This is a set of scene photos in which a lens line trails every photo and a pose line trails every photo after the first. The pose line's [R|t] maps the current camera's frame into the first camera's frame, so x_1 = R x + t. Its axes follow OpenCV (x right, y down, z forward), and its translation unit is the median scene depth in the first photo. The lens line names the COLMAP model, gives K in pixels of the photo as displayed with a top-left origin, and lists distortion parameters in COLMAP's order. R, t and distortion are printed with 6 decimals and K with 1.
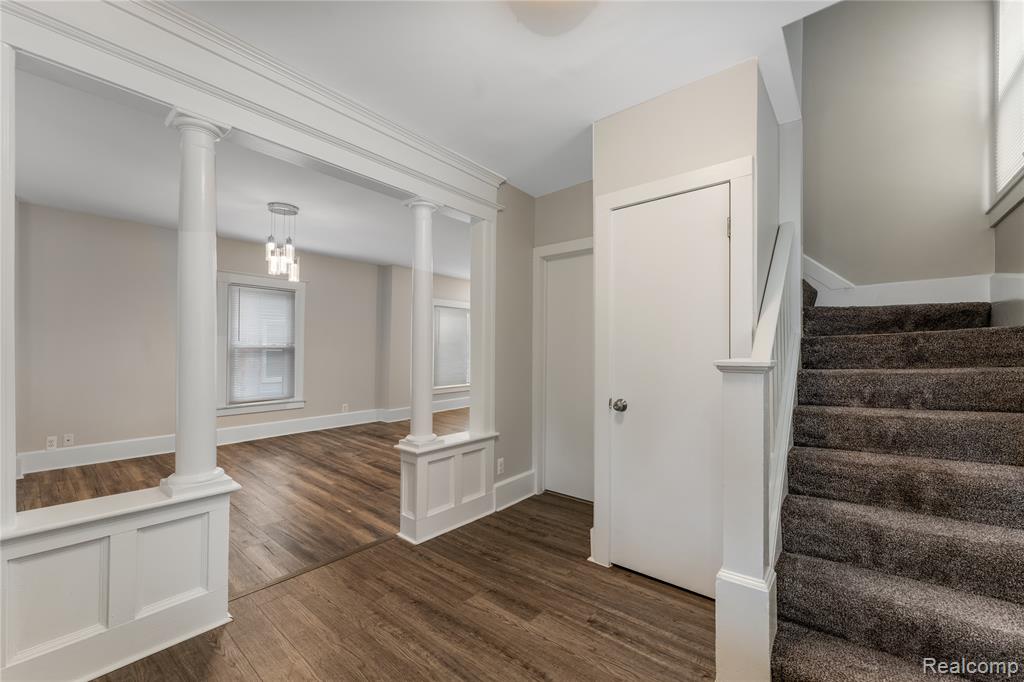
lens RADIAL K [[407.8, 0, 505.7], [0, 407.8, 342.4], [0, 0, 1]] dist [-0.000593, -0.000052]
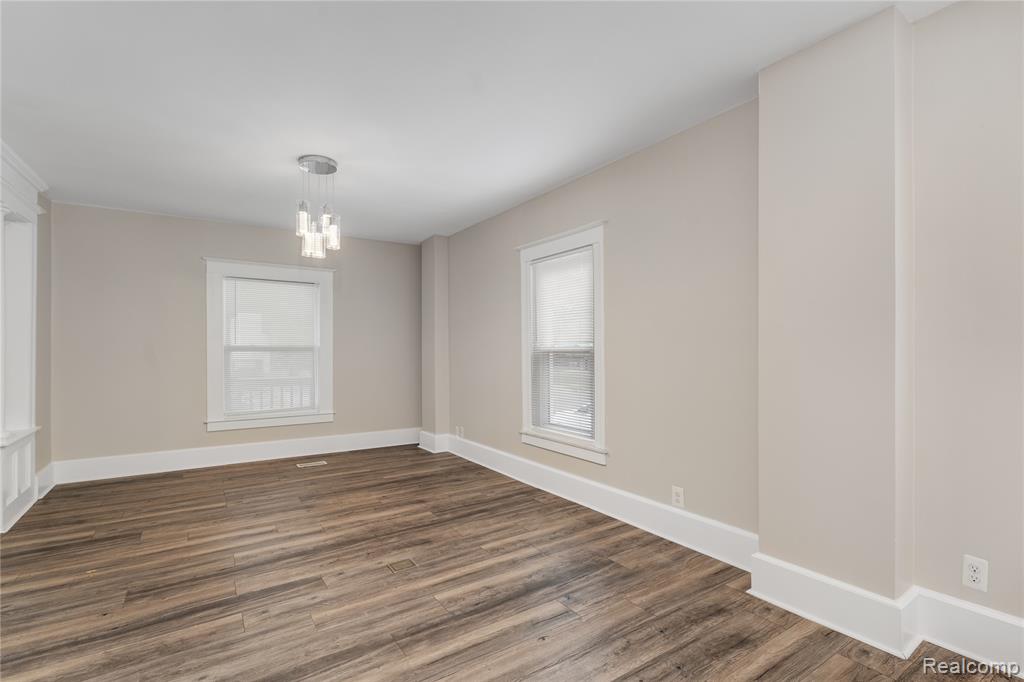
lens RADIAL K [[475.0, 0, 516.4], [0, 475.0, 350.6], [0, 0, 1]] dist [-0.000007, 0.000152]
pose [[-0.281370, -0.006430, -0.959578, 0.180753], [0.015818, 0.999811, -0.011337, 0.026268], [0.959469, -0.018368, -0.281215, 1.566151]]
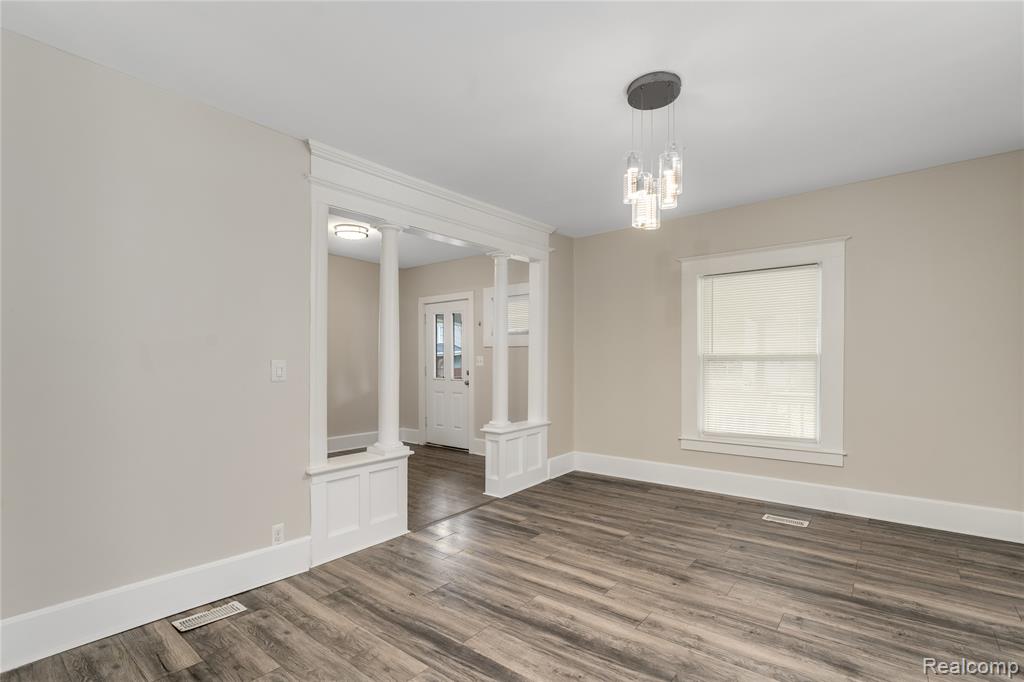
lens RADIAL K [[477.0, 0, 504.3], [0, 477.0, 362.2], [0, 0, 1]] dist [-0.000664, -0.000115]
pose [[-0.999958, -0.003396, -0.008544, -0.350221], [-0.003255, 0.999860, -0.016393, 0.024306], [0.008599, -0.016364, -0.999829, 1.578673]]
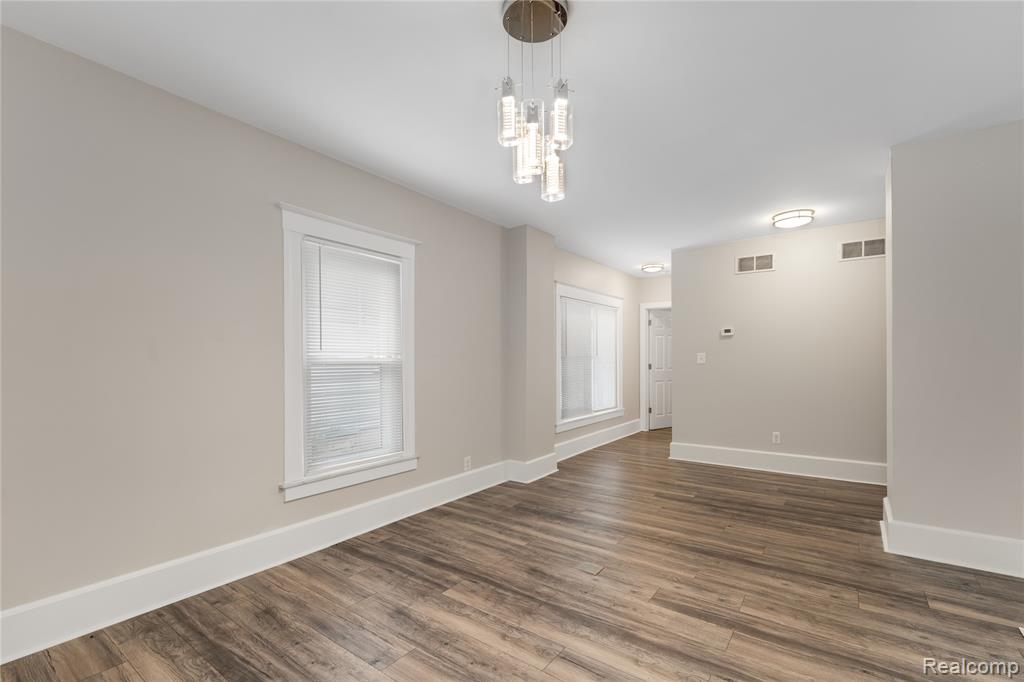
lens RADIAL K [[454.5, 0, 510.6], [0, 454.5, 364.4], [0, 0, 1]] dist [-0.000641, -0.000028]
pose [[0.997582, -0.015424, 0.067759, -0.595897], [0.014164, 0.999718, 0.019040, 0.008709], [-0.068034, -0.018035, 0.997520, 0.541323]]
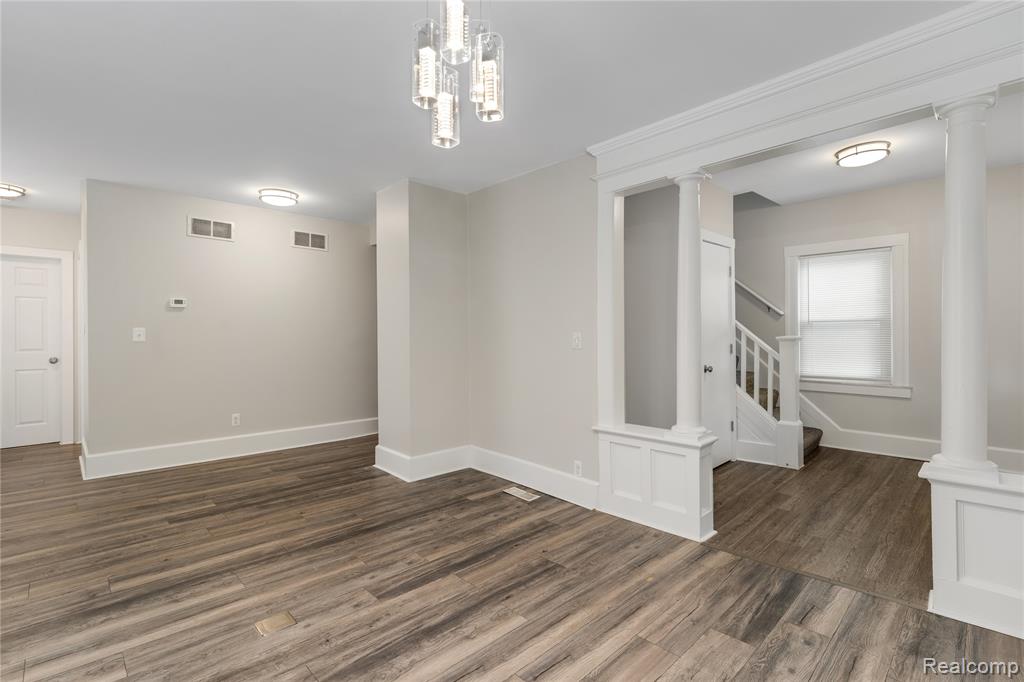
lens RADIAL K [[468.3, 0, 512.8], [0, 468.3, 336.4], [0, 0, 1]] dist [-0.000454, 0.000075]
pose [[0.104770, -0.010332, 0.994443, -0.911758], [-0.008698, 0.999898, 0.011305, 0.008826], [-0.994458, -0.009834, 0.104669, 0.901043]]
